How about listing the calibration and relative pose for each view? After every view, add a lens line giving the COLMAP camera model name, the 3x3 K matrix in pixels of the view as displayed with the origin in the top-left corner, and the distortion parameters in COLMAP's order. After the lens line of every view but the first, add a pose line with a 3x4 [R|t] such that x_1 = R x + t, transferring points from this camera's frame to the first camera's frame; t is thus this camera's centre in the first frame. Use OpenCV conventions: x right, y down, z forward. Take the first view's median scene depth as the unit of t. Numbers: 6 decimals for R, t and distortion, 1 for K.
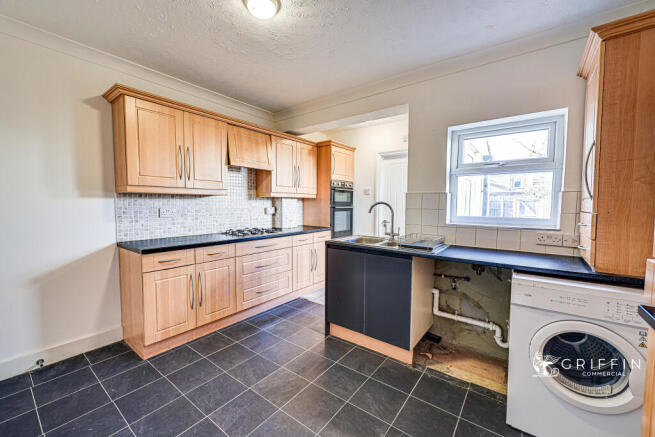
lens RADIAL K [[263.3, 0, 329.6], [0, 263.3, 218.5], [0, 0, 1]] dist [0.003841, 0.000403]
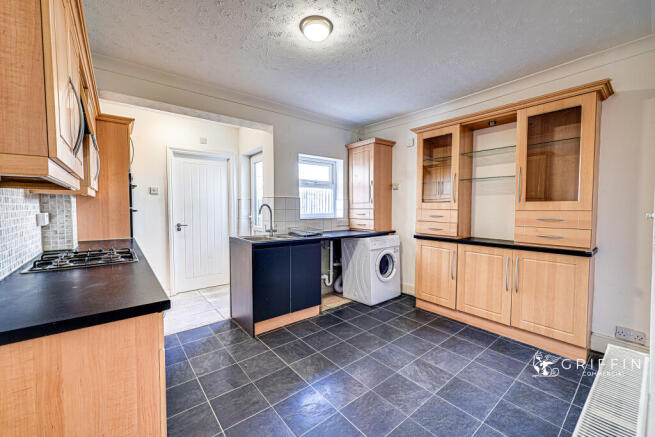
lens RADIAL K [[263.3, 0, 329.5], [0, 263.3, 216.7], [0, 0, 1]] dist [0.003841, 0.000403]
pose [[0.240959, -0.047339, 0.969380, -0.863868], [0.057113, 0.997770, 0.034529, -0.030410], [-0.968853, 0.047045, 0.243125, 0.445792]]
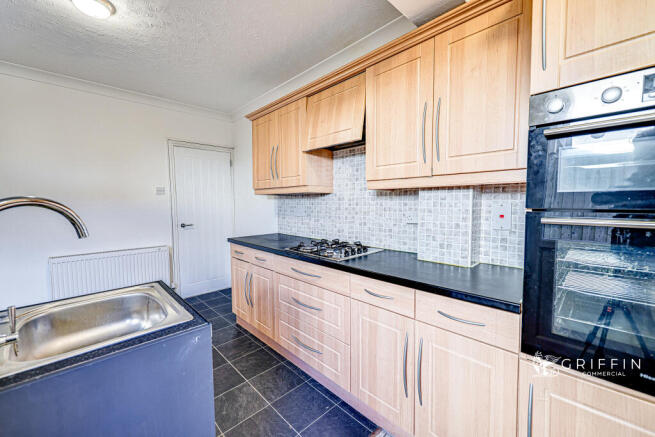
lens RADIAL K [[263.3, 0, 327.8], [0, 263.3, 217.5], [0, 0, 1]] dist [0.003841, 0.000403]
pose [[-0.153733, 0.056412, -0.986501, 0.403036], [-0.050758, 0.996600, 0.064899, -0.076846], [0.986808, 0.060050, -0.150347, 1.323221]]
